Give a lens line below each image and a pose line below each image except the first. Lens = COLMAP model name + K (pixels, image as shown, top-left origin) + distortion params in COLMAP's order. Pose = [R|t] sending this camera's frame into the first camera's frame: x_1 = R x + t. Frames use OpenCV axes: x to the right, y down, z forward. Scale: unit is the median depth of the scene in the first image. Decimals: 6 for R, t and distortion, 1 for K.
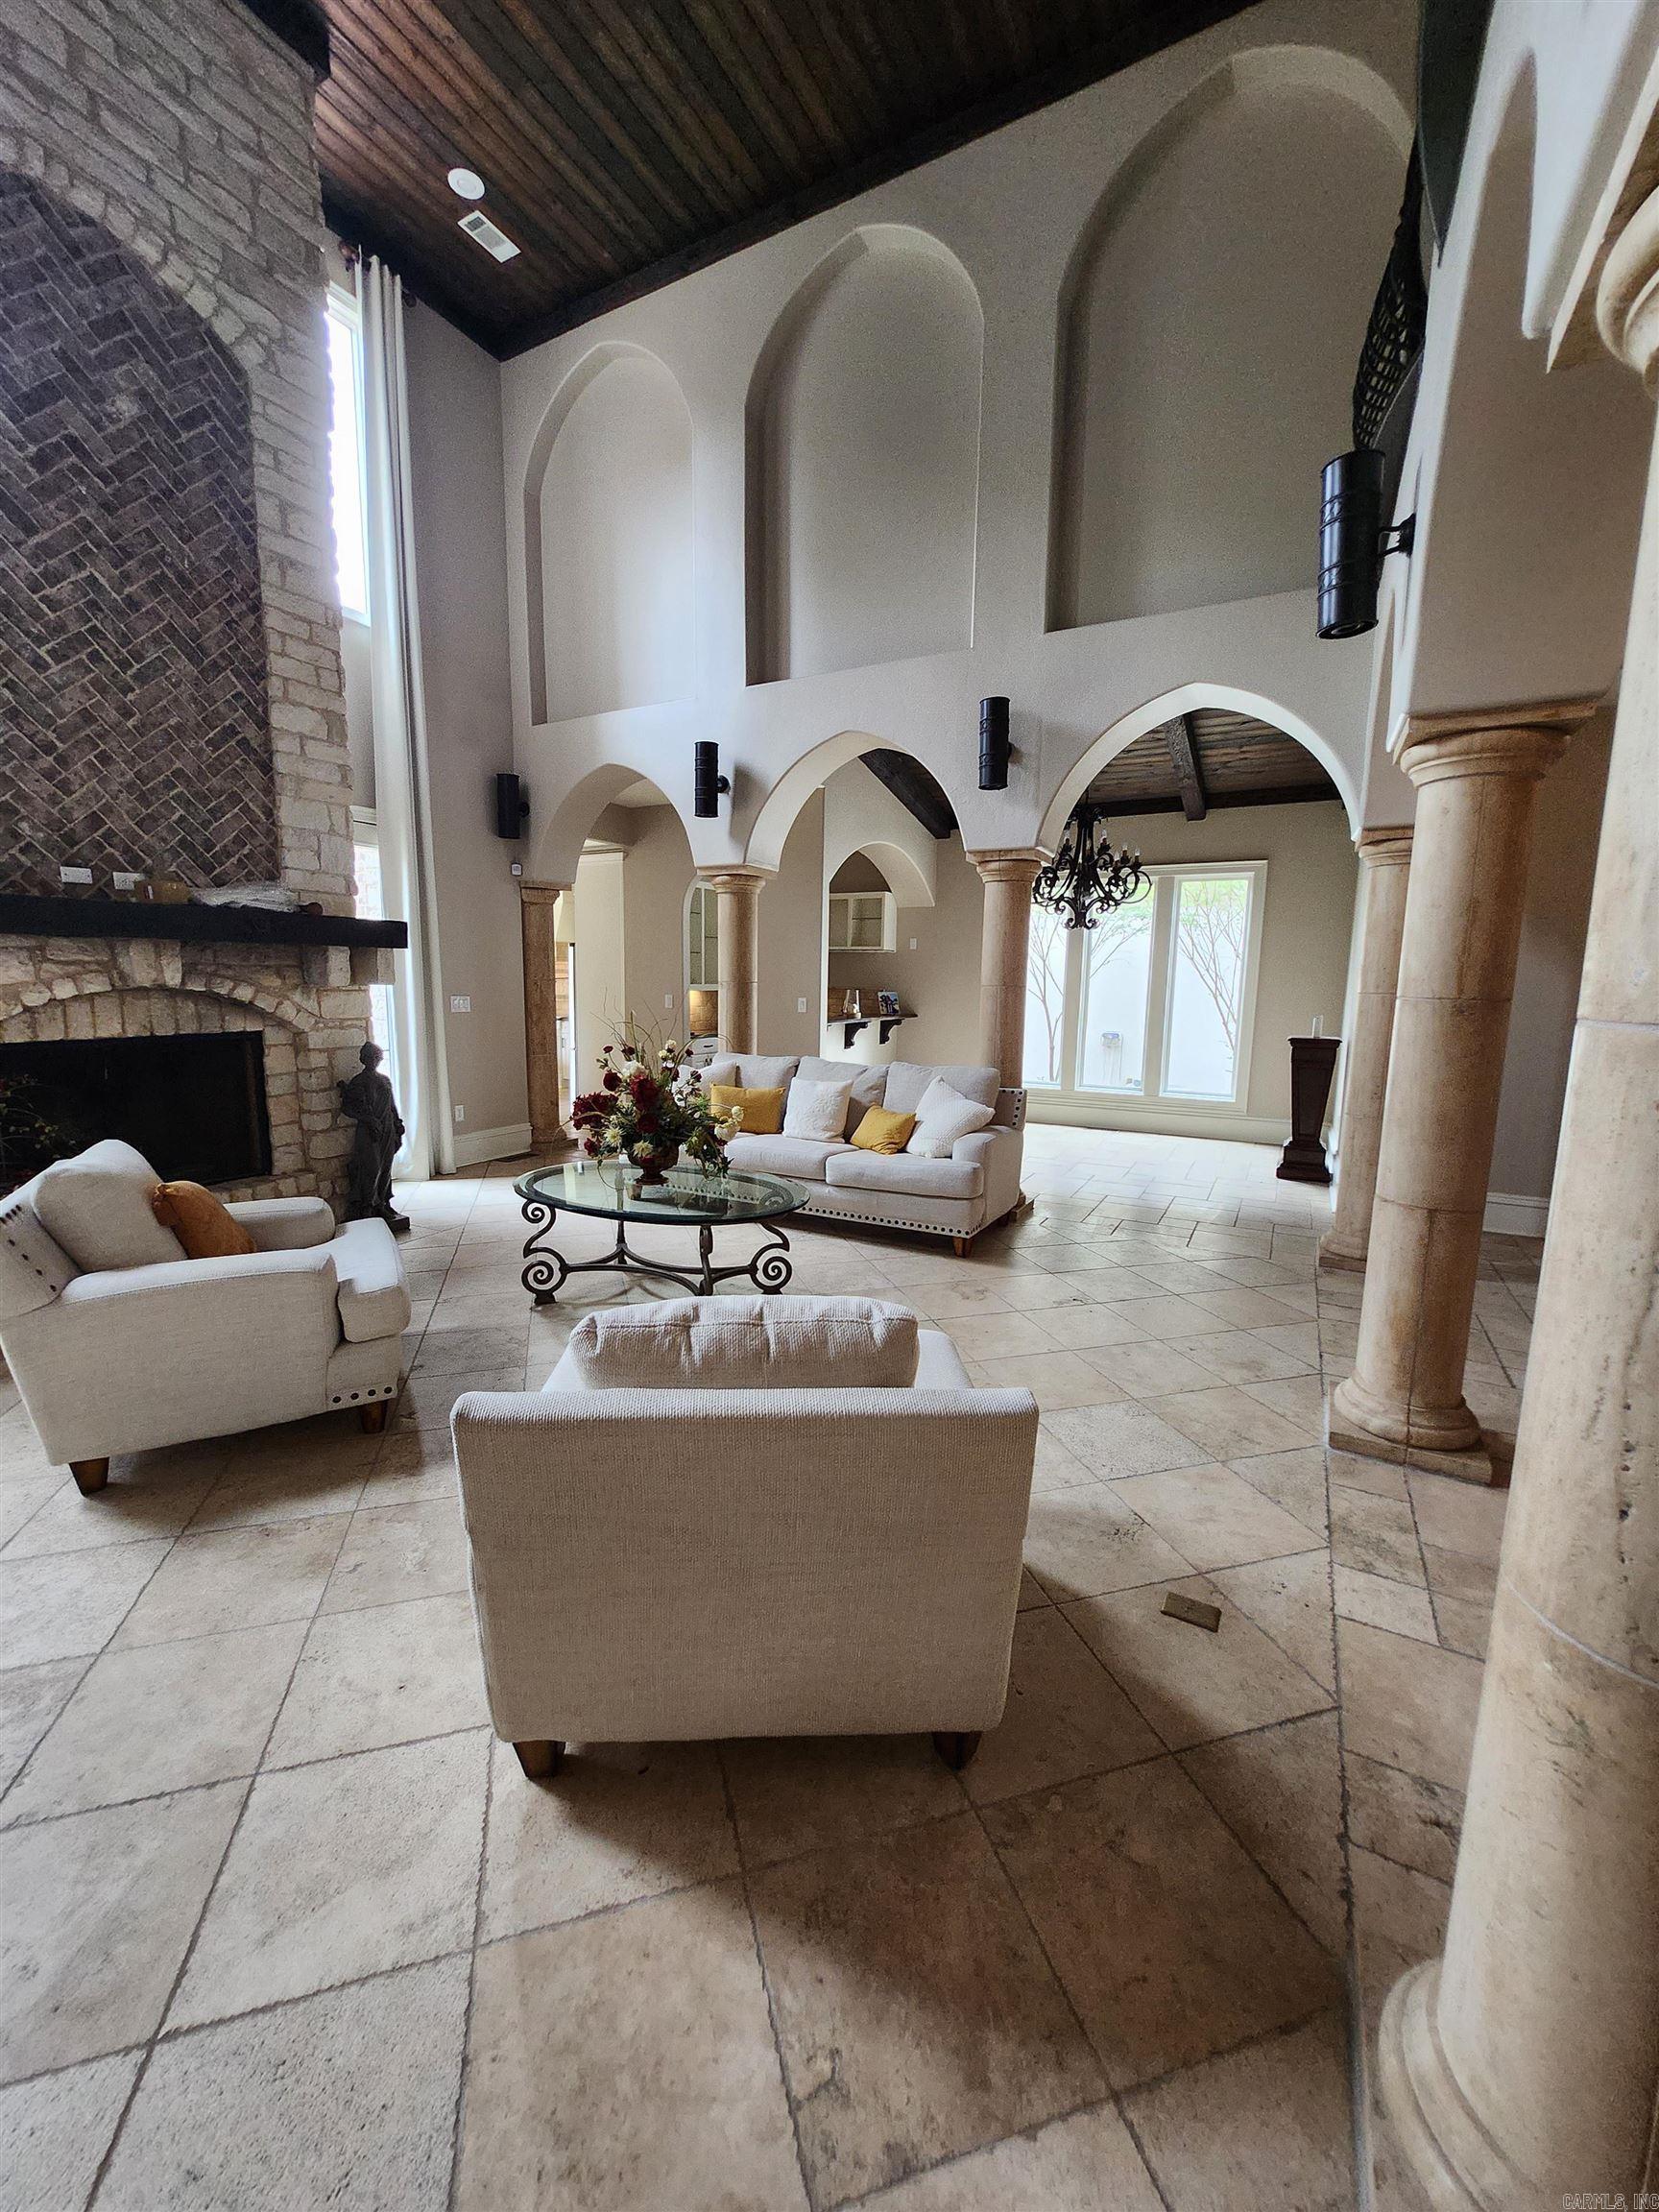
lens RADIAL K [[868.7, 0, 815.1], [0, 868.7, 1100.4], [0, 0, 1]] dist [-0.004206, 0.001300]
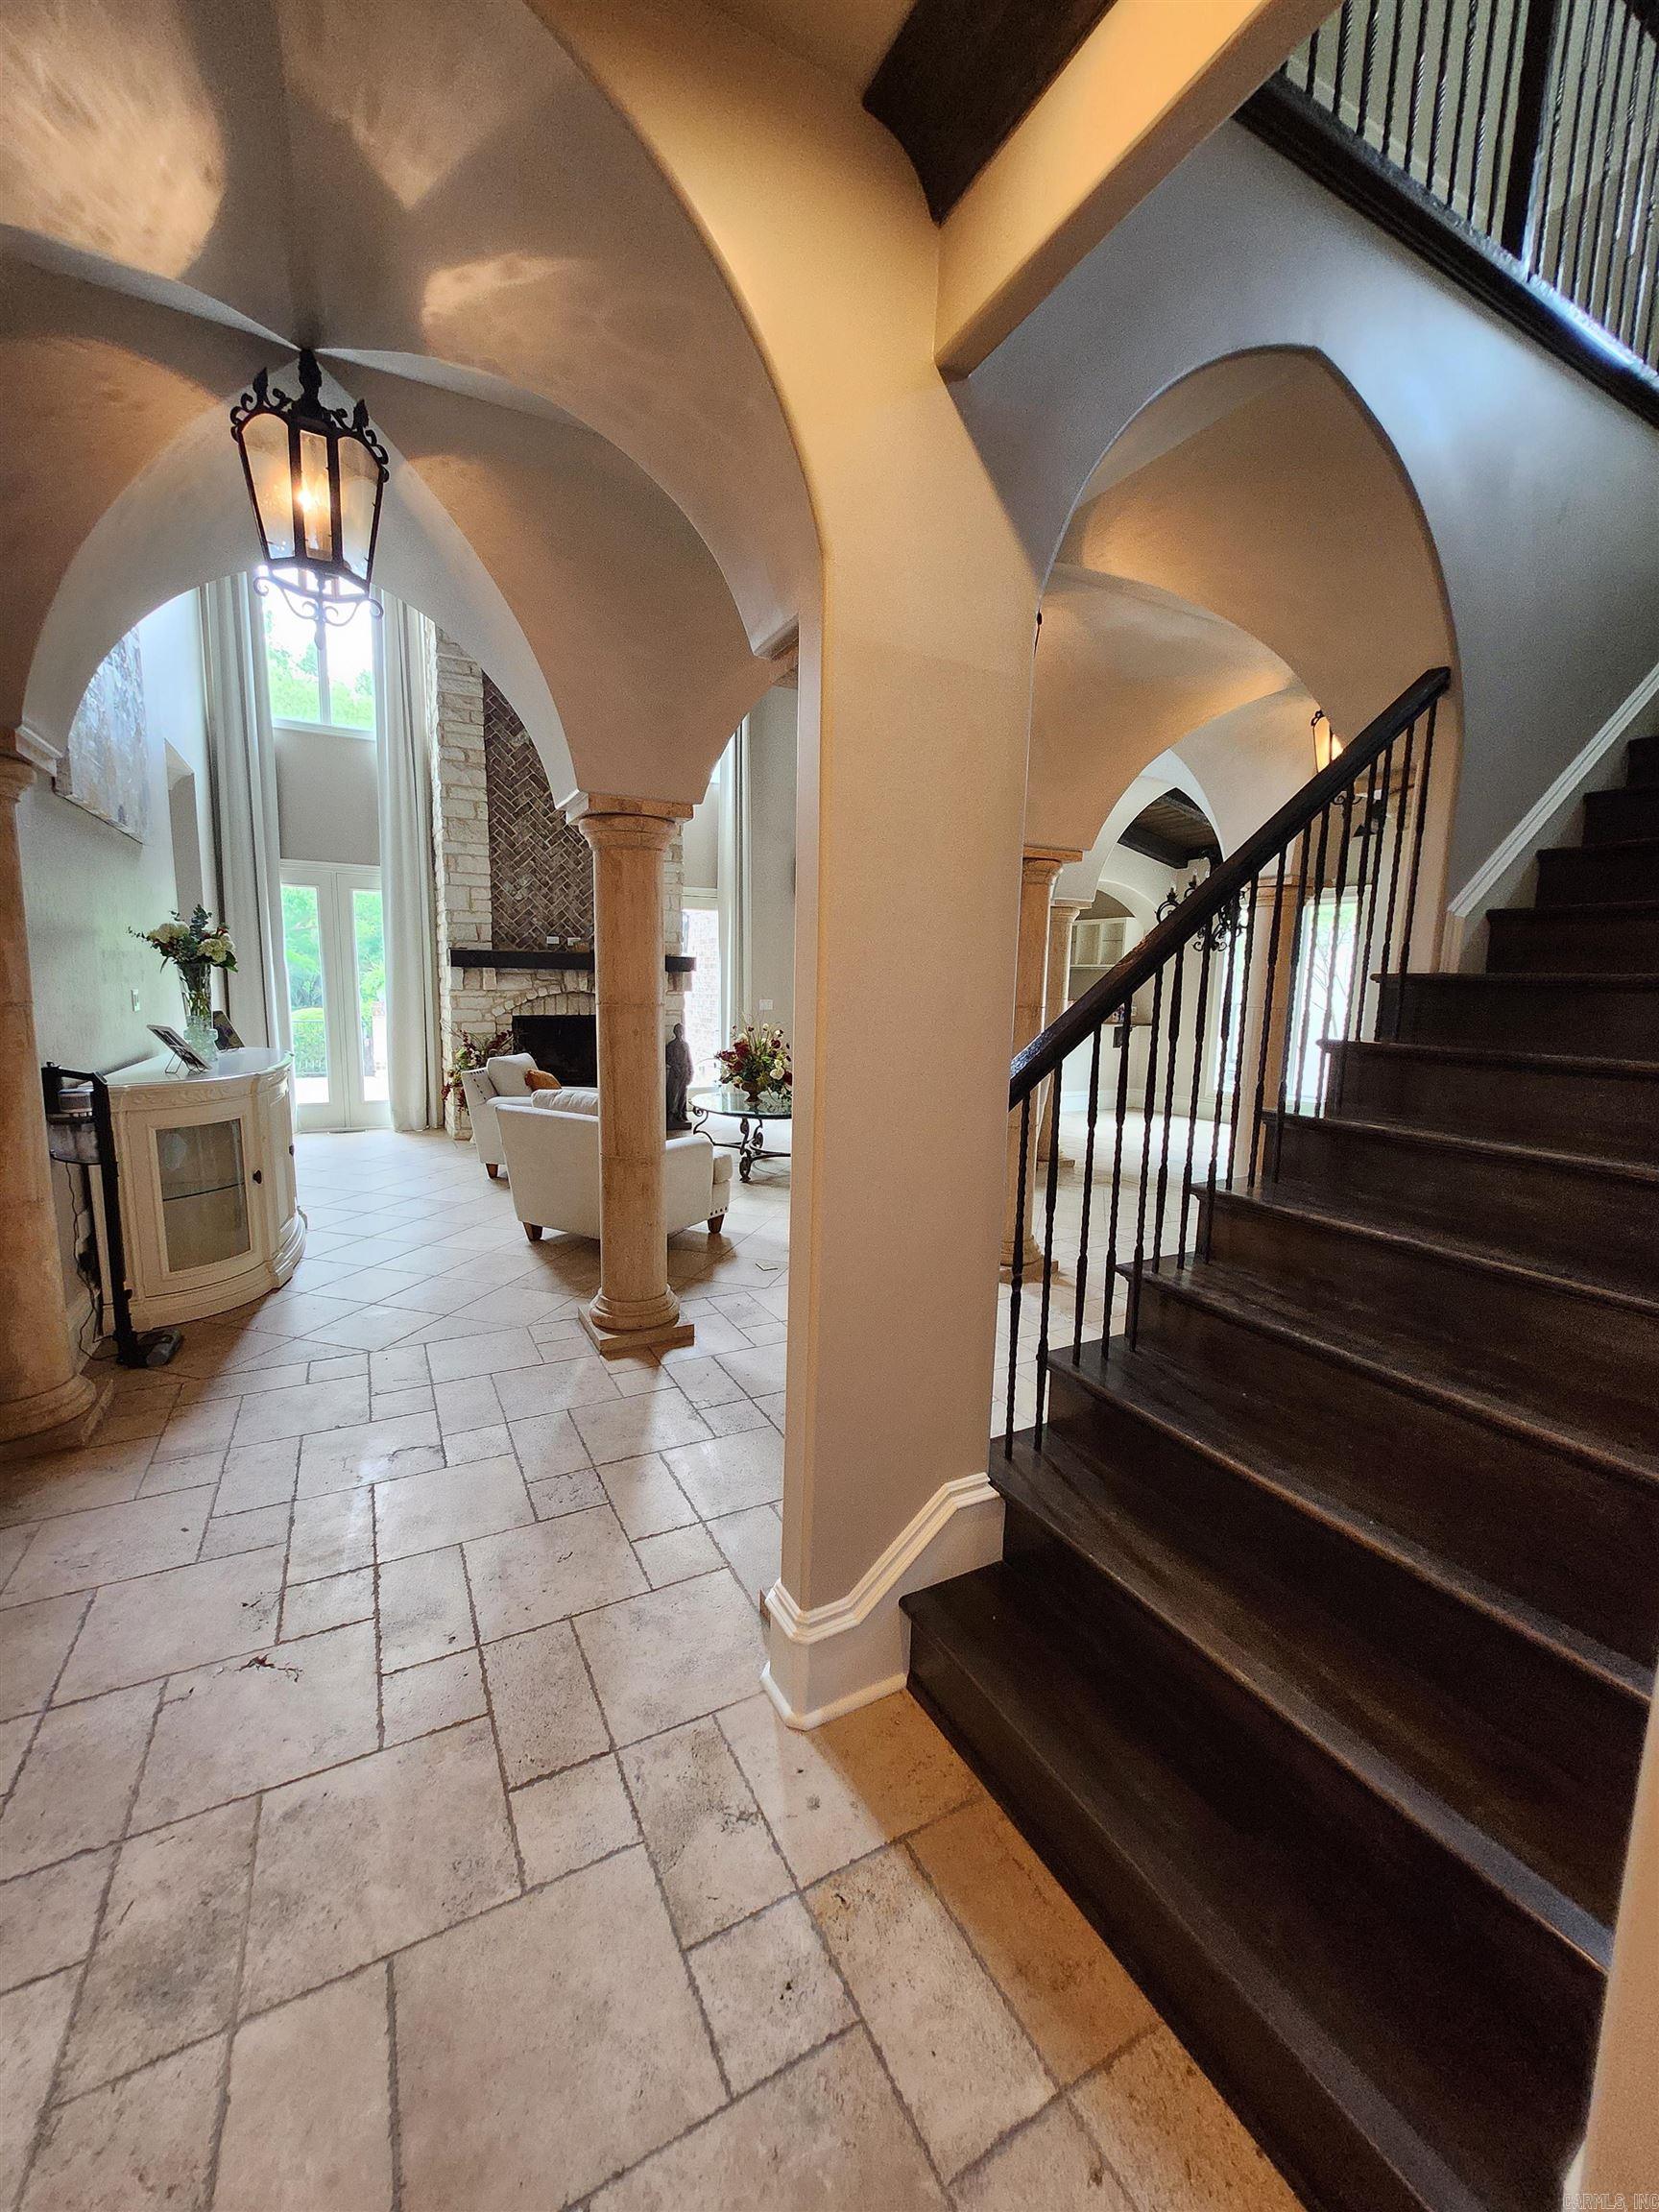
lens RADIAL K [[868.7, 0, 816.4], [0, 868.7, 1100.3], [0, 0, 1]] dist [-0.004206, 0.001300]
pose [[0.834924, 0.078229, -0.544777, 0.848525], [-0.084510, 0.996330, 0.013551, 0.051979], [0.543838, 0.034725, 0.838471, -0.421679]]
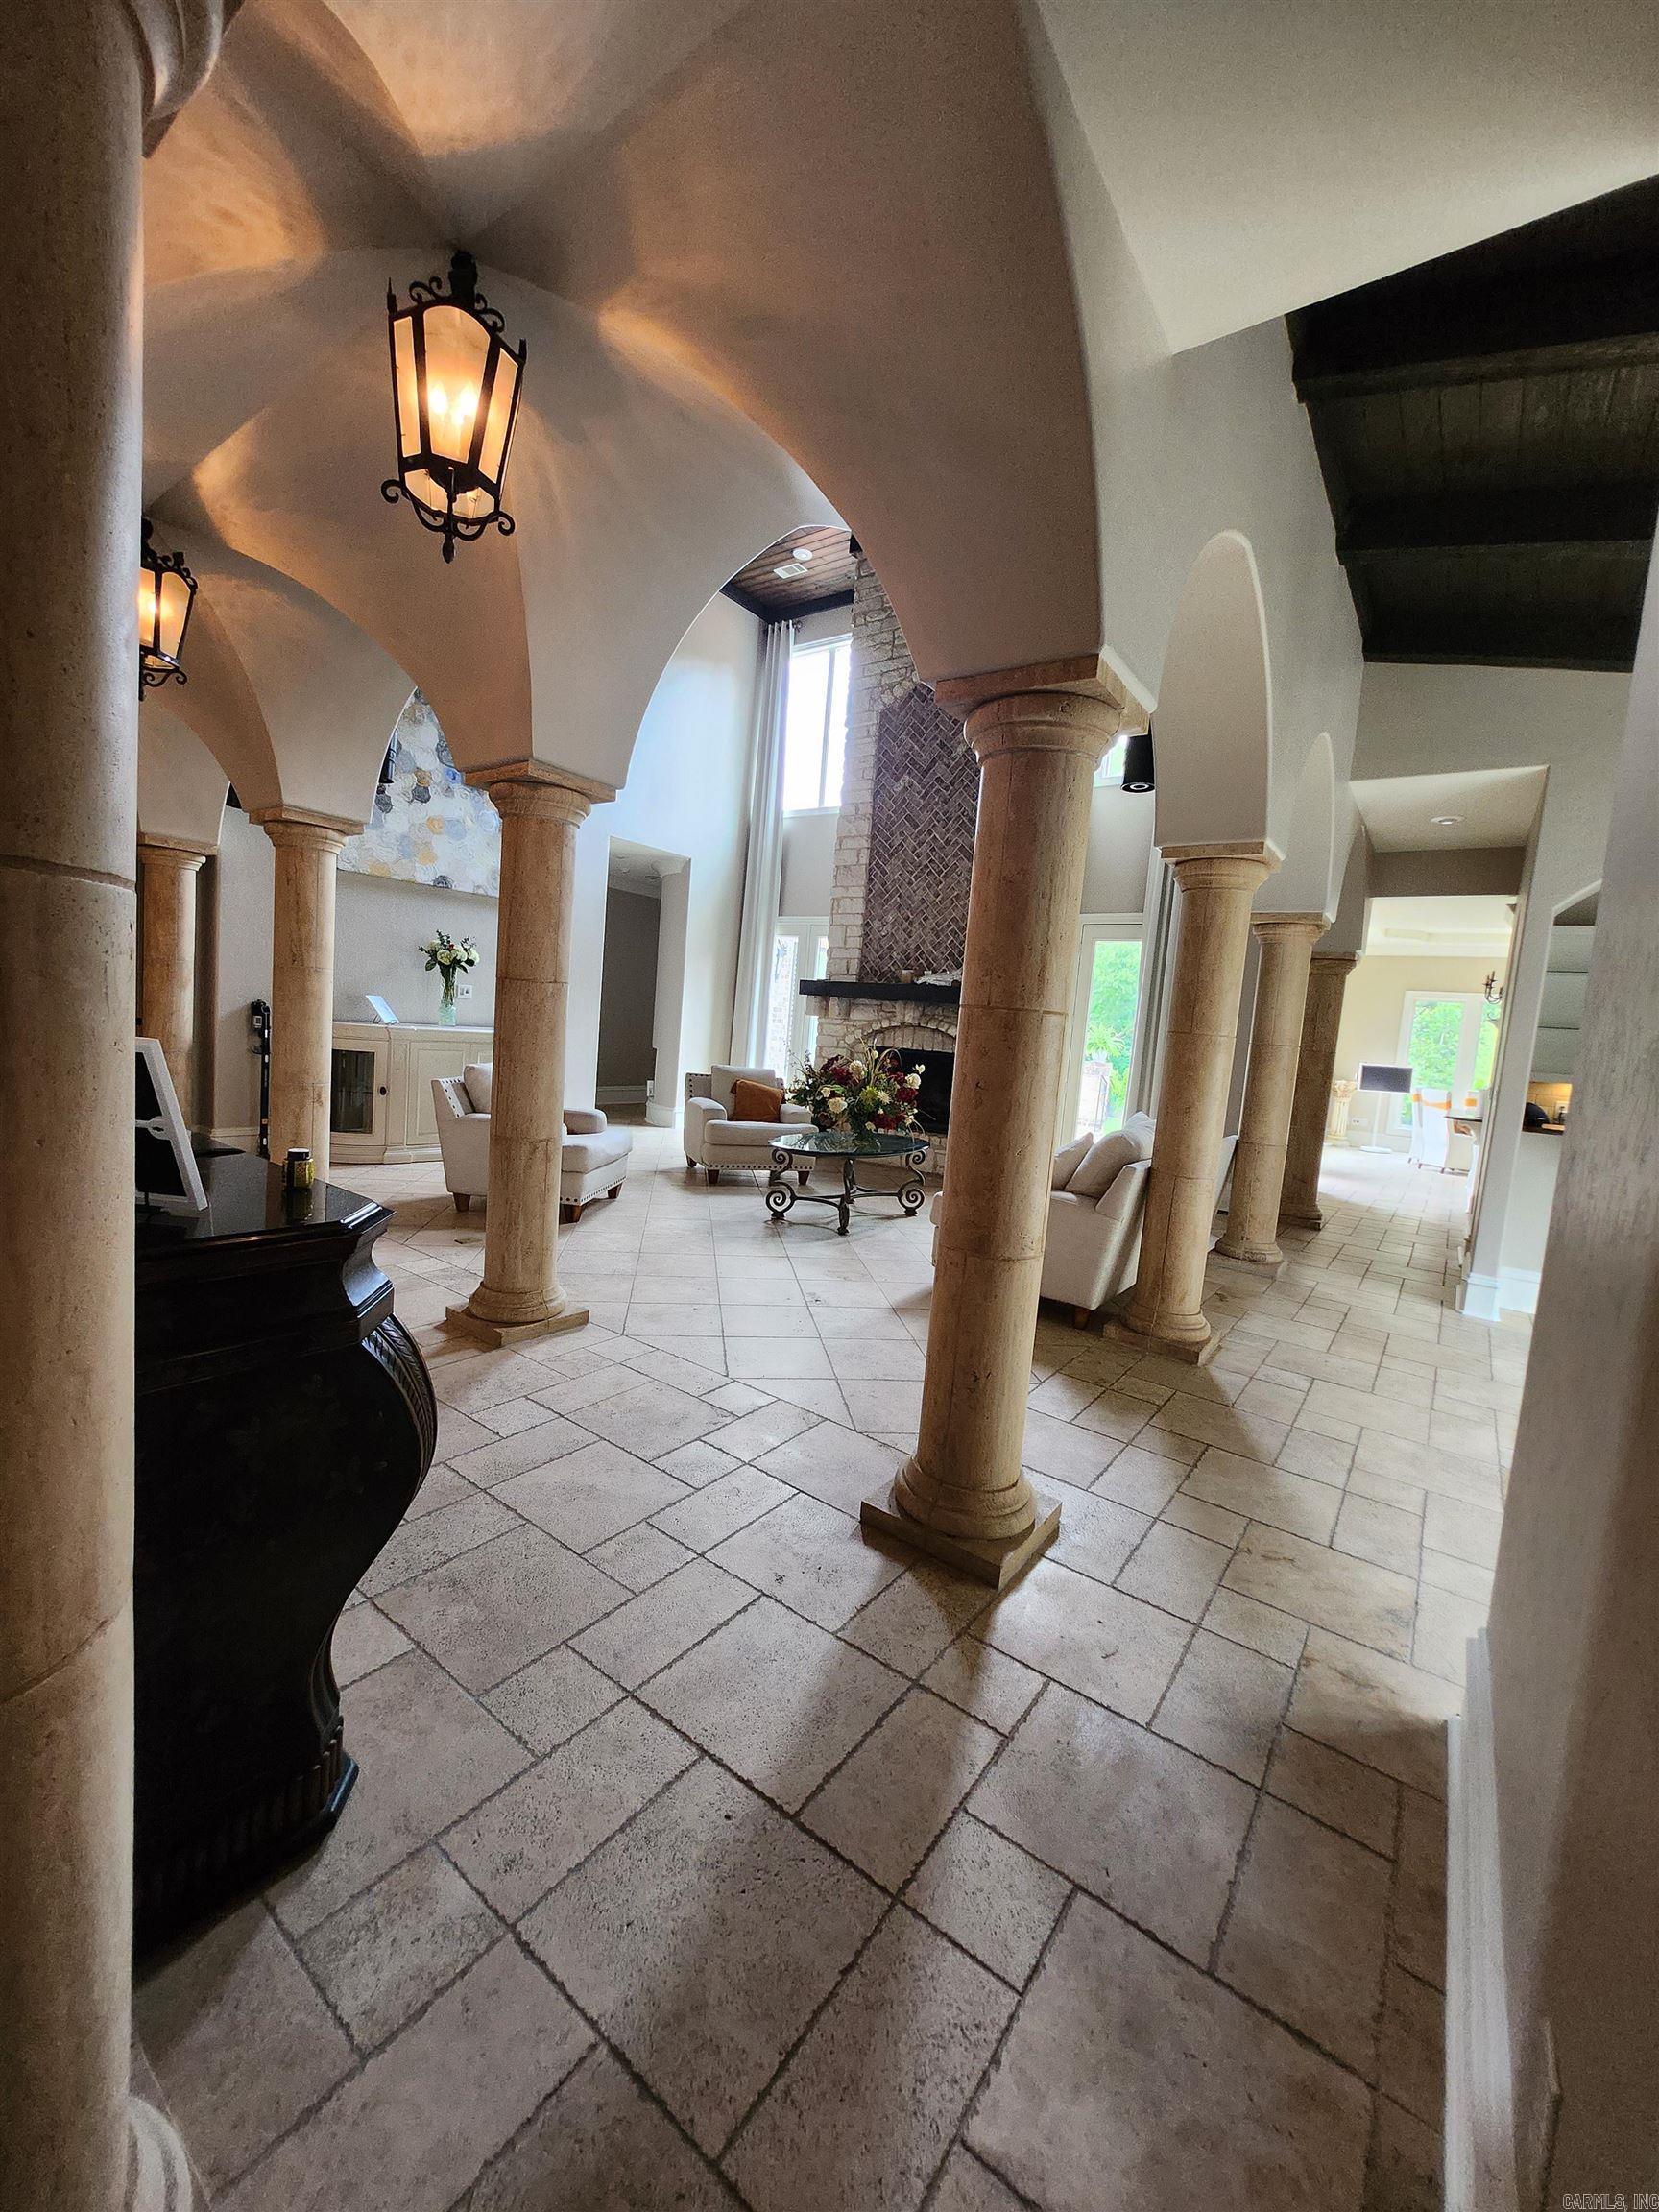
lens RADIAL K [[868.7, 0, 819.7], [0, 868.7, 1100.9], [0, 0, 1]] dist [-0.004206, 0.001300]
pose [[-0.129586, 0.069466, -0.989132, 1.254338], [-0.216132, 0.971579, 0.096549, -0.101995], [0.967727, 0.226294, -0.110889, 1.007805]]
